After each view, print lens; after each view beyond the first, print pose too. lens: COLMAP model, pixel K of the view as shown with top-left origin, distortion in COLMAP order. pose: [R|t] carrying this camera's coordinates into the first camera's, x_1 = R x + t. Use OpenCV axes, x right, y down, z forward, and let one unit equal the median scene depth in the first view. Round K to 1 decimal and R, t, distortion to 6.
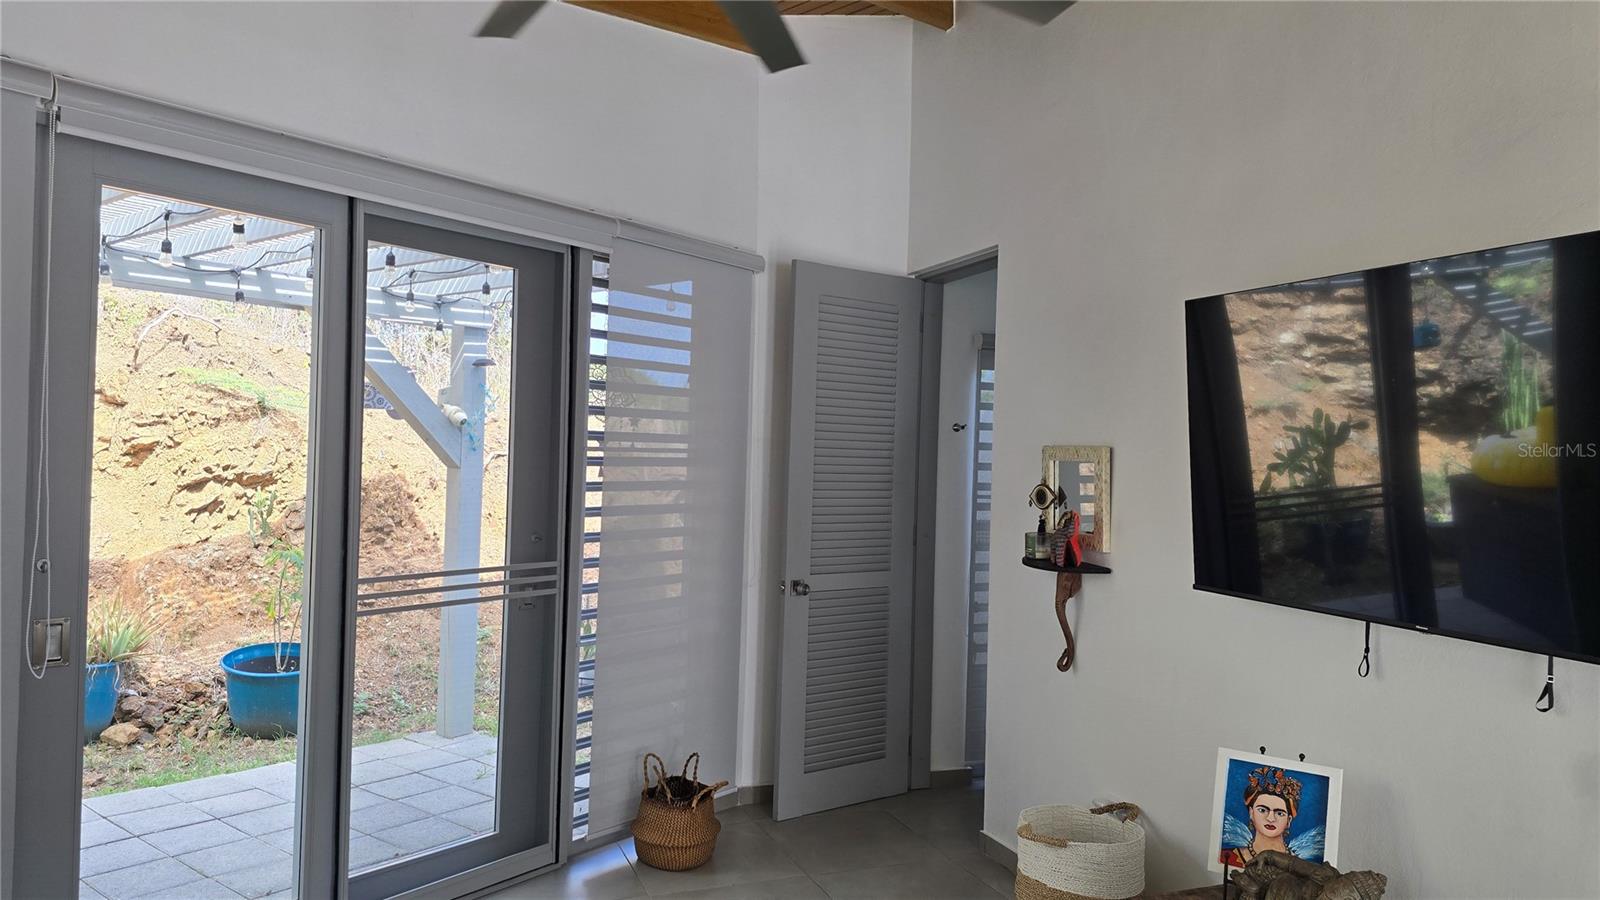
lens RADIAL K [[1072.1, 0, 802.4], [0, 1072.1, 448.6], [0, 0, 1]] dist [0.079691, -0.083721]
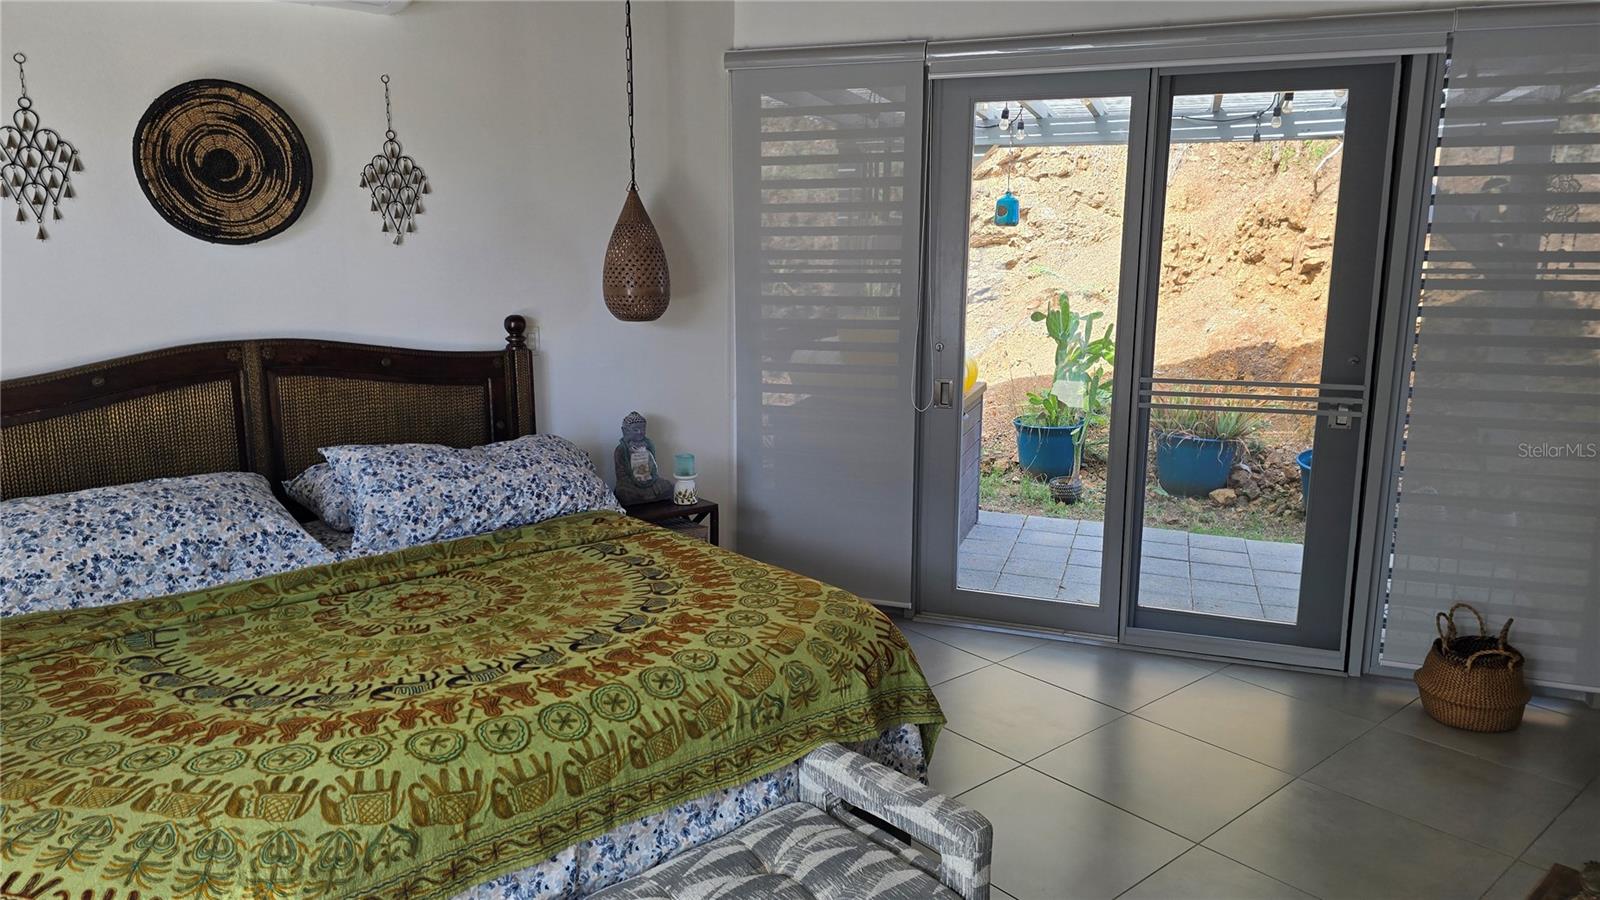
lens RADIAL K [[1072.1, 0, 807.3], [0, 1072.1, 442.3], [0, 0, 1]] dist [0.079691, -0.083721]
pose [[0.348224, 0.152308, -0.924955, 0.412602], [-0.002526, 0.986861, 0.161550, -0.003619], [0.937408, -0.053919, 0.344034, 0.130114]]
